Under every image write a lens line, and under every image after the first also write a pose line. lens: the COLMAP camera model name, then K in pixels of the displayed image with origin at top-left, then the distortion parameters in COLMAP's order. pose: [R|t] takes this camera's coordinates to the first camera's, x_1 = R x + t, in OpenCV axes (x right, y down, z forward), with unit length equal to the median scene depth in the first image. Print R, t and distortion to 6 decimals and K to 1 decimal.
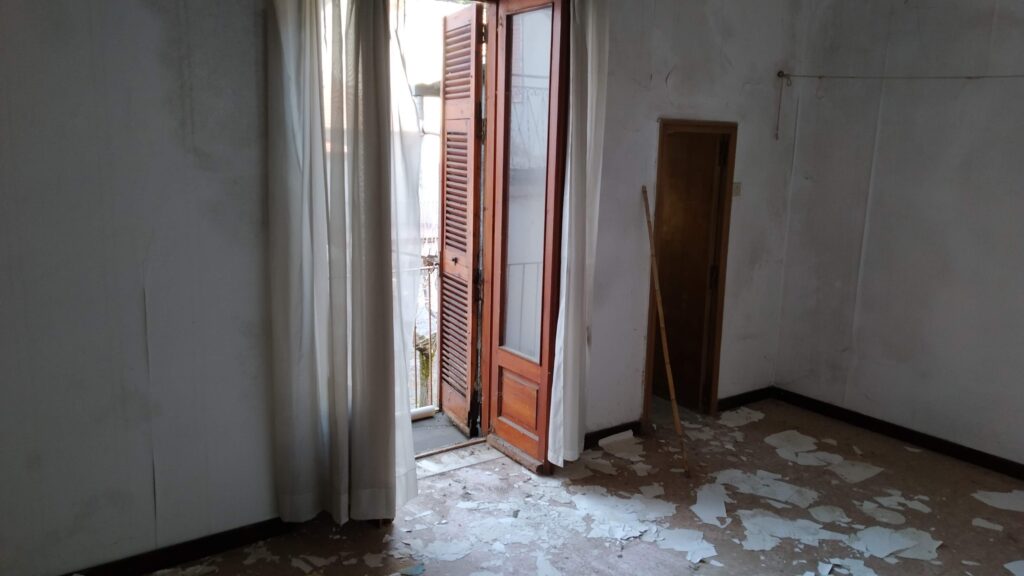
lens RADIAL K [[773.9, 0, 511.1], [0, 773.9, 289.6], [0, 0, 1]] dist [-0.001205, 0.001062]
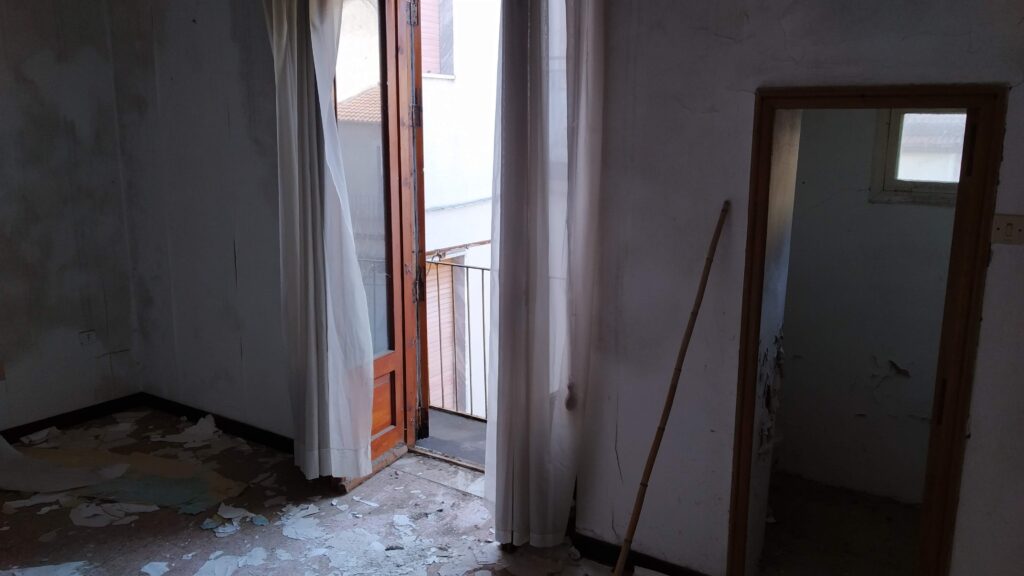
lens RADIAL K [[773.9, 0, 509.2], [0, 773.9, 282.2], [0, 0, 1]] dist [-0.001205, 0.001062]
pose [[0.348606, 0.156689, -0.924079, 0.814328], [-0.181345, 0.978573, 0.097517, -0.118219], [0.919559, 0.133583, 0.369551, 0.742787]]
